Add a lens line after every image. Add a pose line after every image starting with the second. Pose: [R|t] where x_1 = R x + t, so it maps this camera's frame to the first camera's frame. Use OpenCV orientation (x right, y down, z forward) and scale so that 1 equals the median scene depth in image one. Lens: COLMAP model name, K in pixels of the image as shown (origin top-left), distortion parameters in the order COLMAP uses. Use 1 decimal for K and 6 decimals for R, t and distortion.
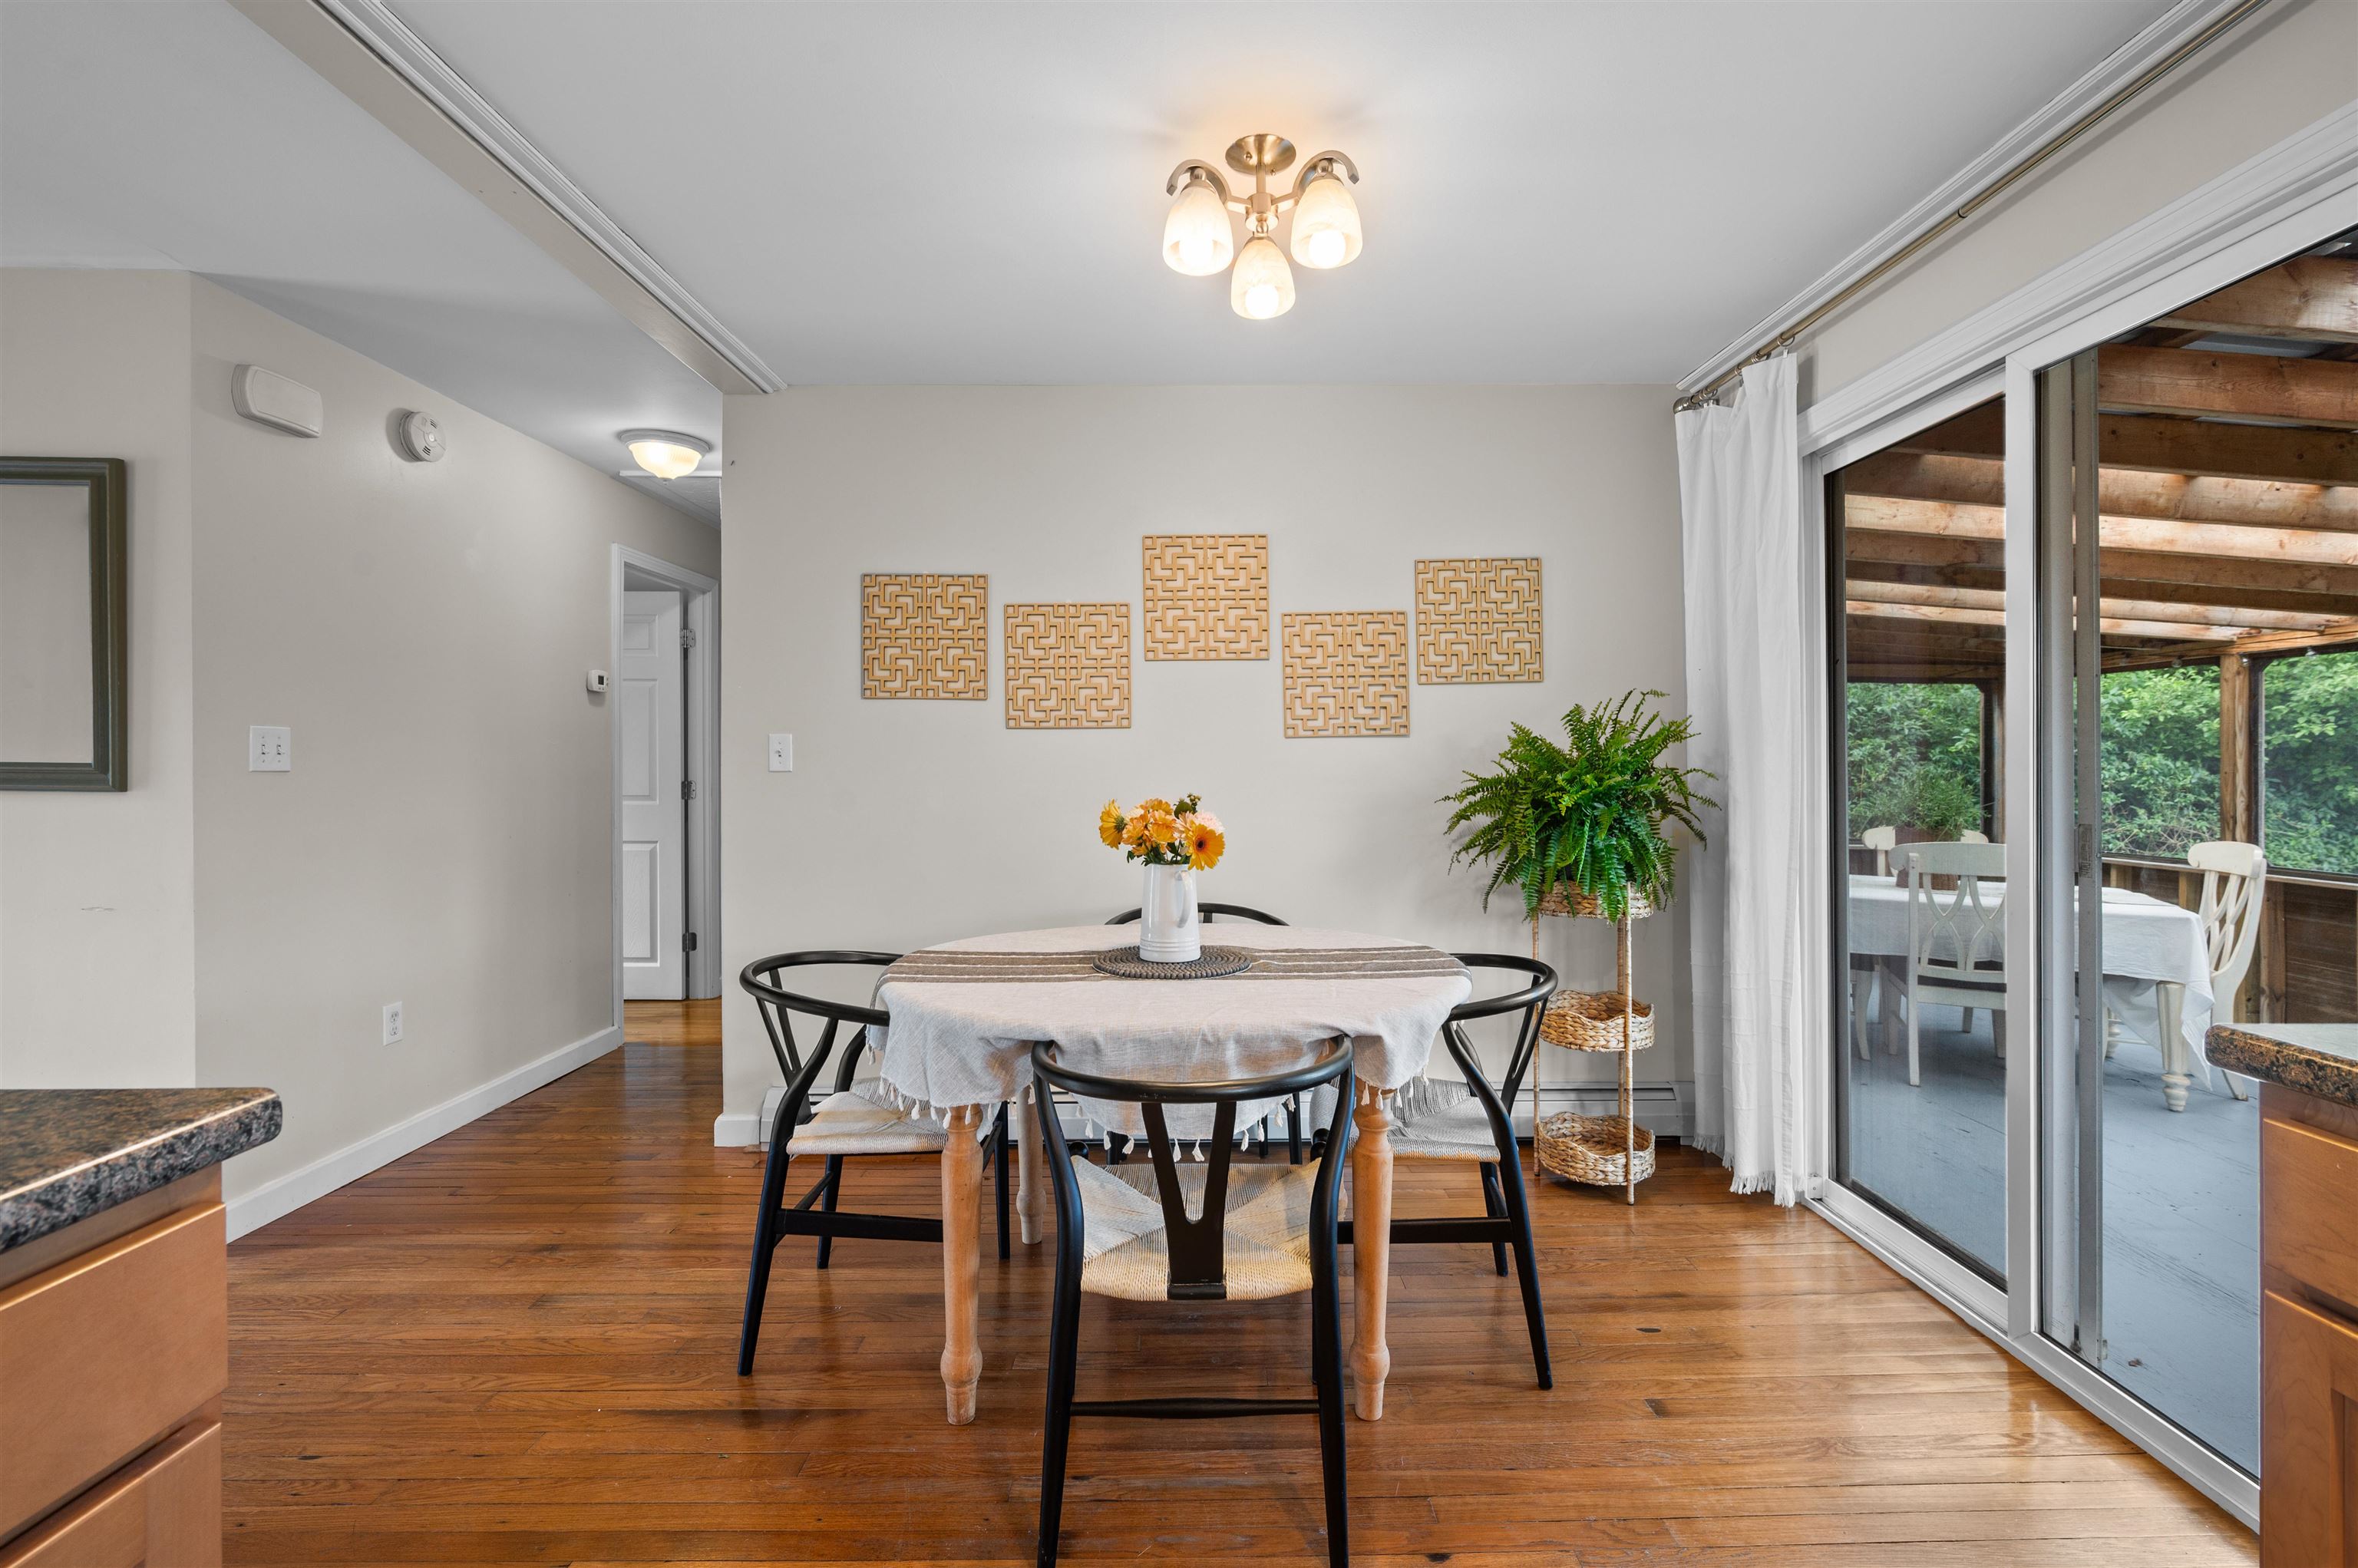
lens RADIAL K [[1007.4, 0, 1183.5], [0, 1007.4, 773.3], [0, 0, 1]] dist [-0.002677, 0.000139]
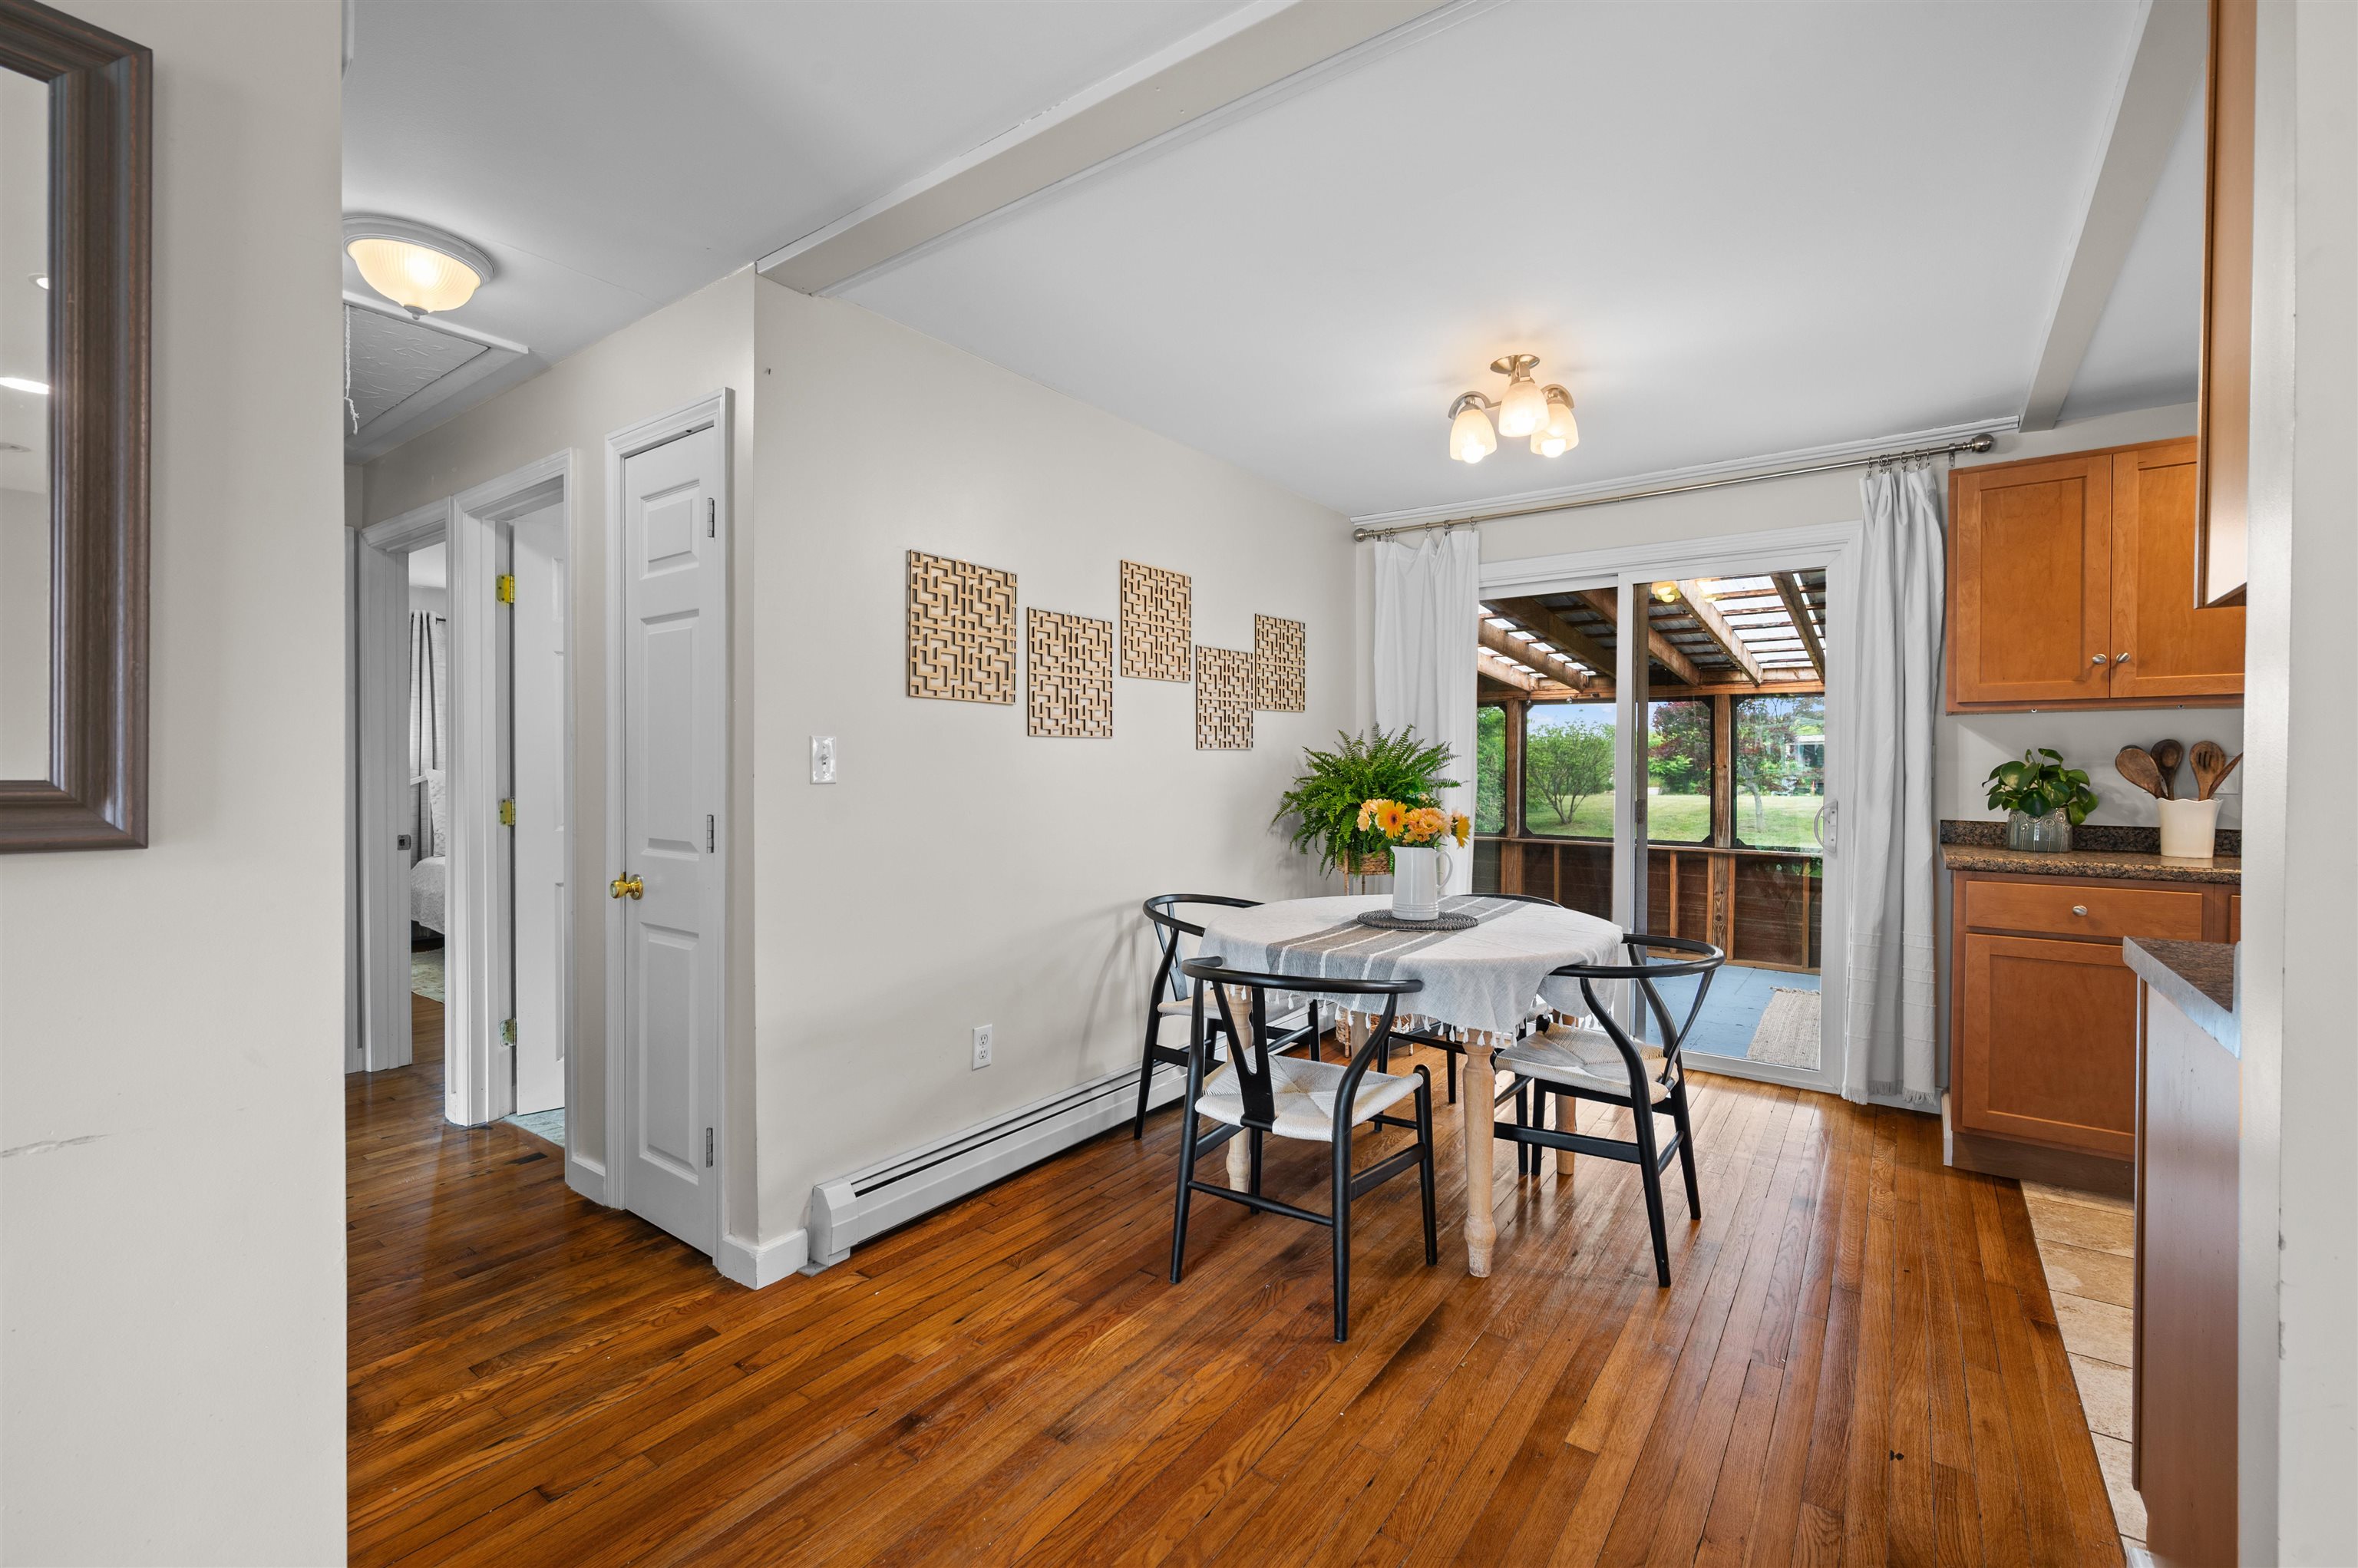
lens RADIAL K [[1007.4, 0, 1183.5], [0, 1007.4, 773.3], [0, 0, 1]] dist [-0.002677, 0.000139]
pose [[0.591108, -0.004609, 0.806579, -0.866300], [0.009105, 0.999958, -0.000958, -0.006300], [-0.806541, 0.007910, 0.591125, 0.307352]]
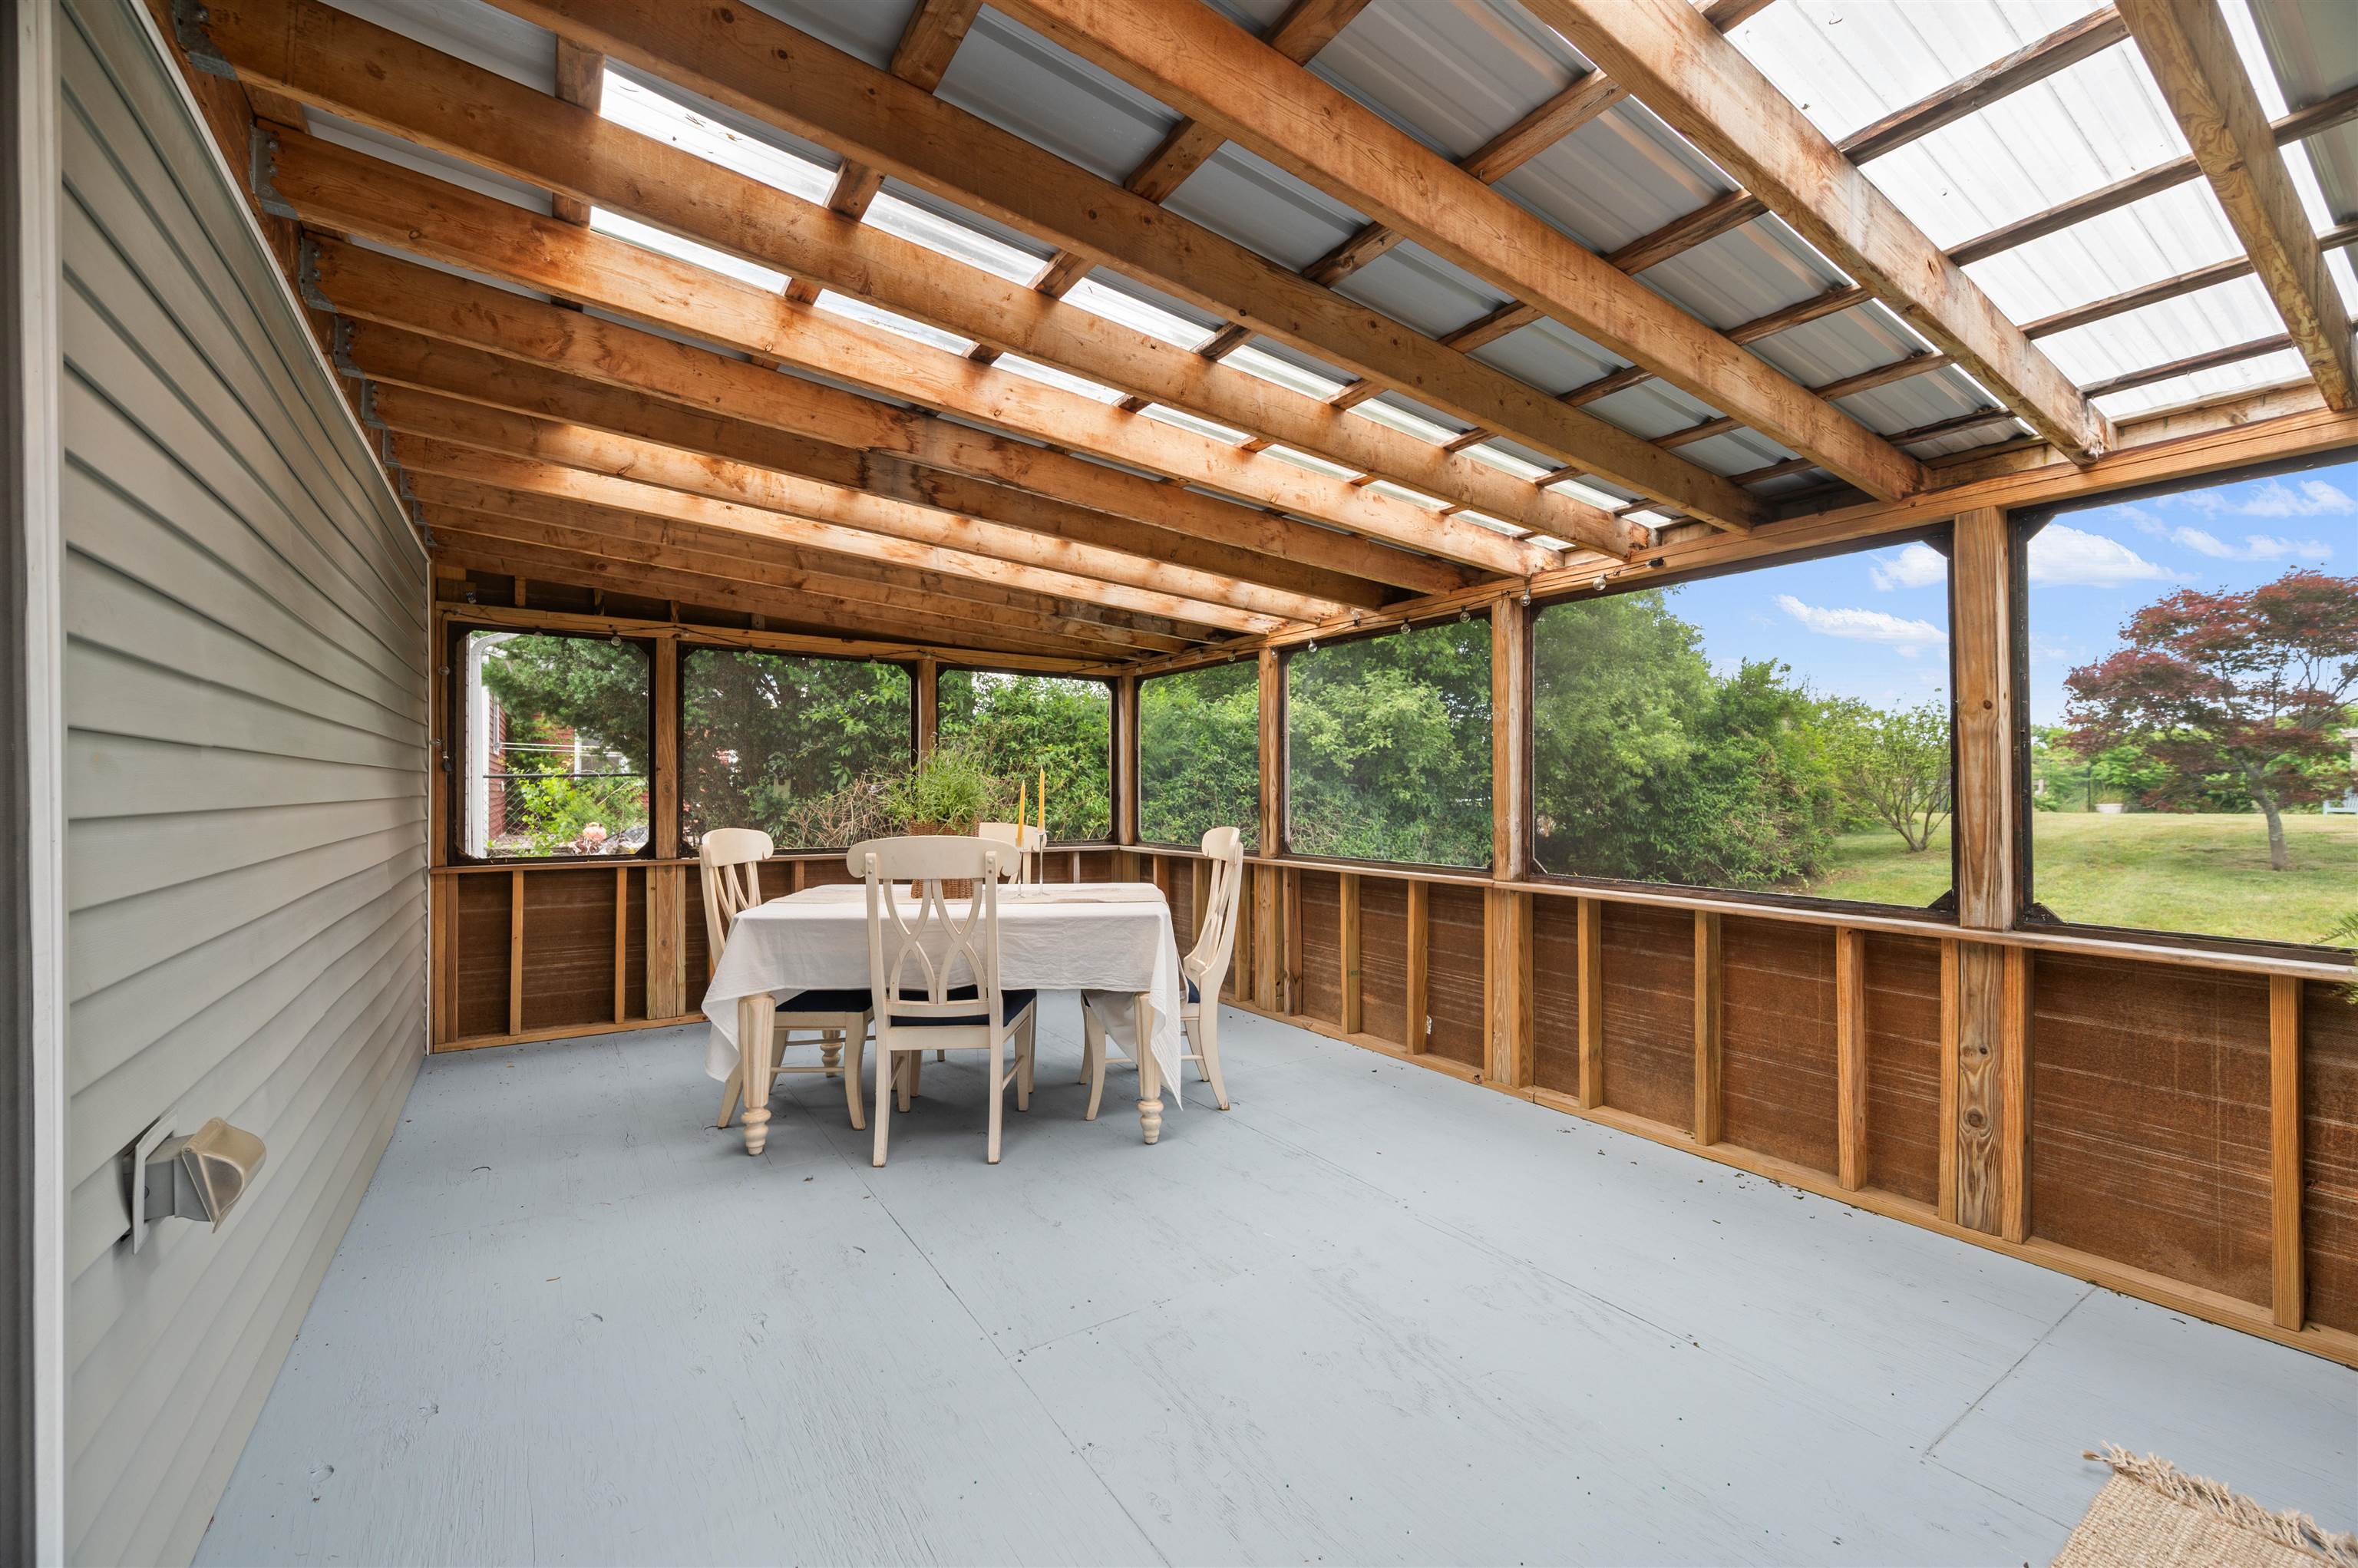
lens RADIAL K [[968.5, 0, 1179.0], [0, 968.5, 784.0], [0, 0, 1]] dist [0.002303, 0.000089]
pose [[0.840046, -0.002167, 0.542512, 0.688210], [0.014602, 0.999720, -0.018618, 0.058357], [-0.542319, 0.023562, 0.839842, 0.356027]]
